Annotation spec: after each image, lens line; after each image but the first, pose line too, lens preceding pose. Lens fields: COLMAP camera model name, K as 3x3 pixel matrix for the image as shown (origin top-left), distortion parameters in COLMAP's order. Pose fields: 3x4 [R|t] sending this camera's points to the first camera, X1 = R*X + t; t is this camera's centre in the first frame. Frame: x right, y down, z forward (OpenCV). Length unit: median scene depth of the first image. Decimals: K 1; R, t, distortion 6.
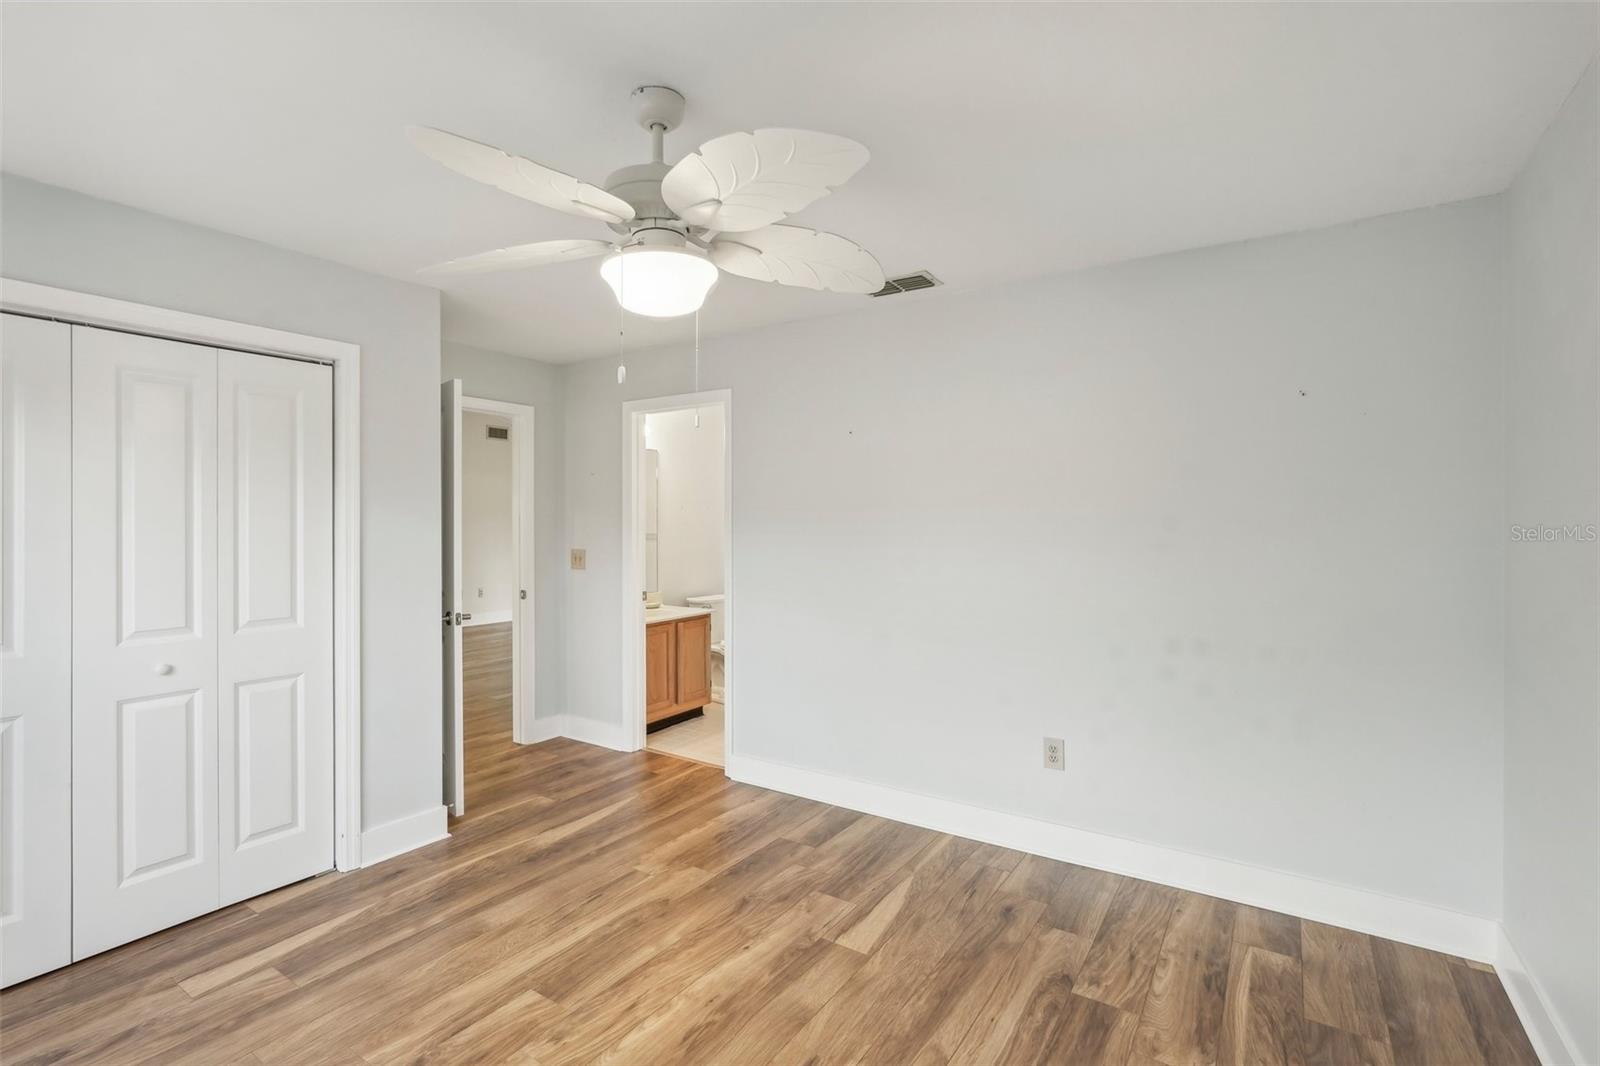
lens RADIAL K [[727.9, 0, 793.2], [0, 727.9, 530.2], [0, 0, 1]] dist [-0.016179, 0.009386]
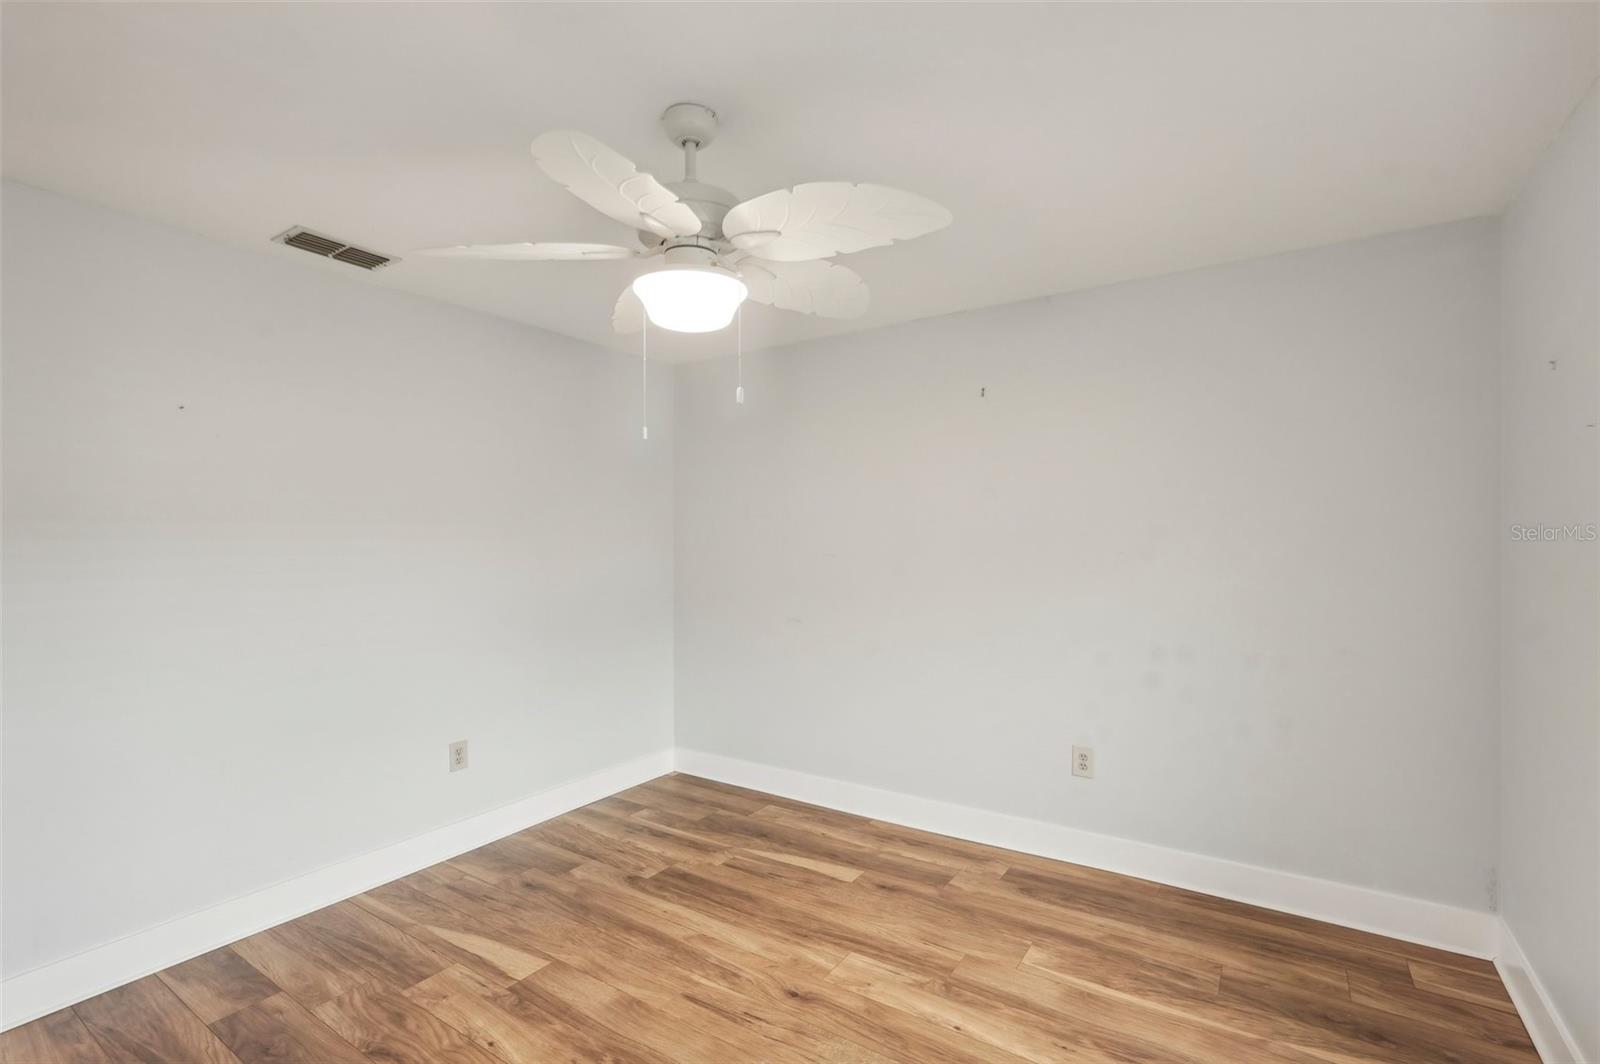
lens RADIAL K [[727.9, 0, 793.2], [0, 727.9, 529.2], [0, 0, 1]] dist [-0.016179, 0.009386]
pose [[0.008409, 0.012337, 0.999889, -0.877566], [0.013587, 0.999830, -0.012451, -0.006750], [-0.999872, 0.013690, 0.008240, 0.611741]]
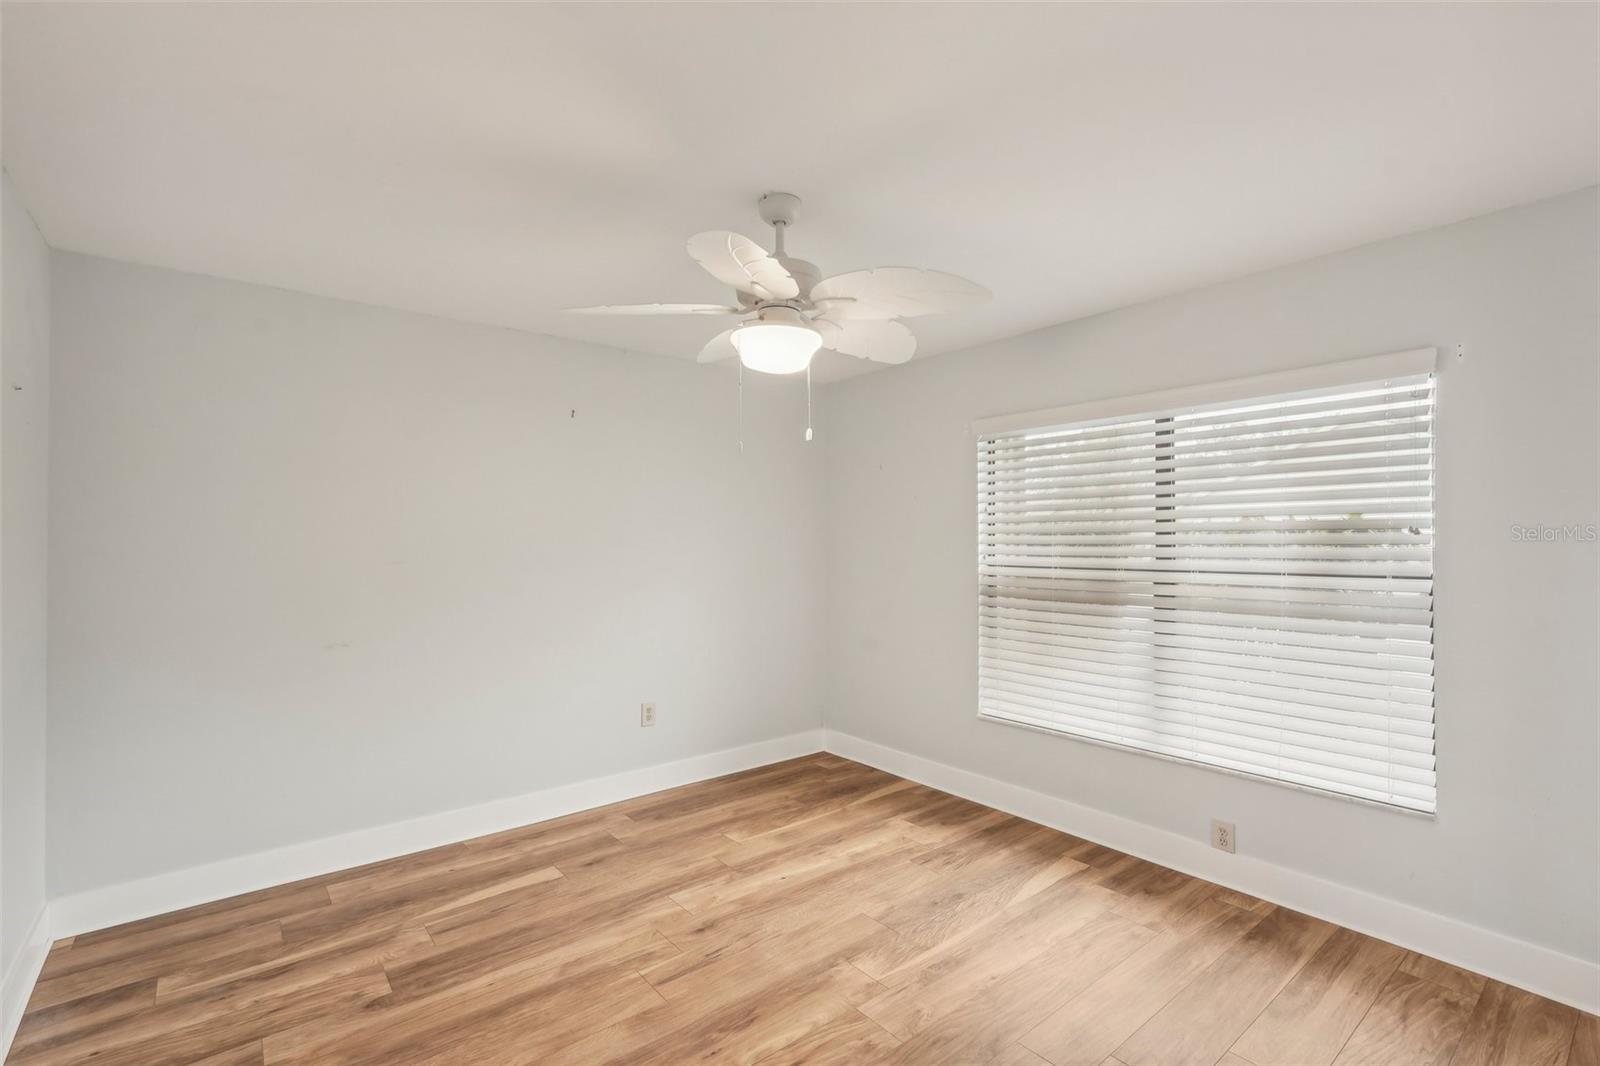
lens RADIAL K [[727.9, 0, 793.2], [0, 727.9, 530.2], [0, 0, 1]] dist [-0.016179, 0.009386]
pose [[-0.952658, 0.009190, 0.303905, -0.428481], [0.007333, 0.999947, -0.007252, -0.014690], [-0.303956, -0.004680, -0.952675, 1.590011]]
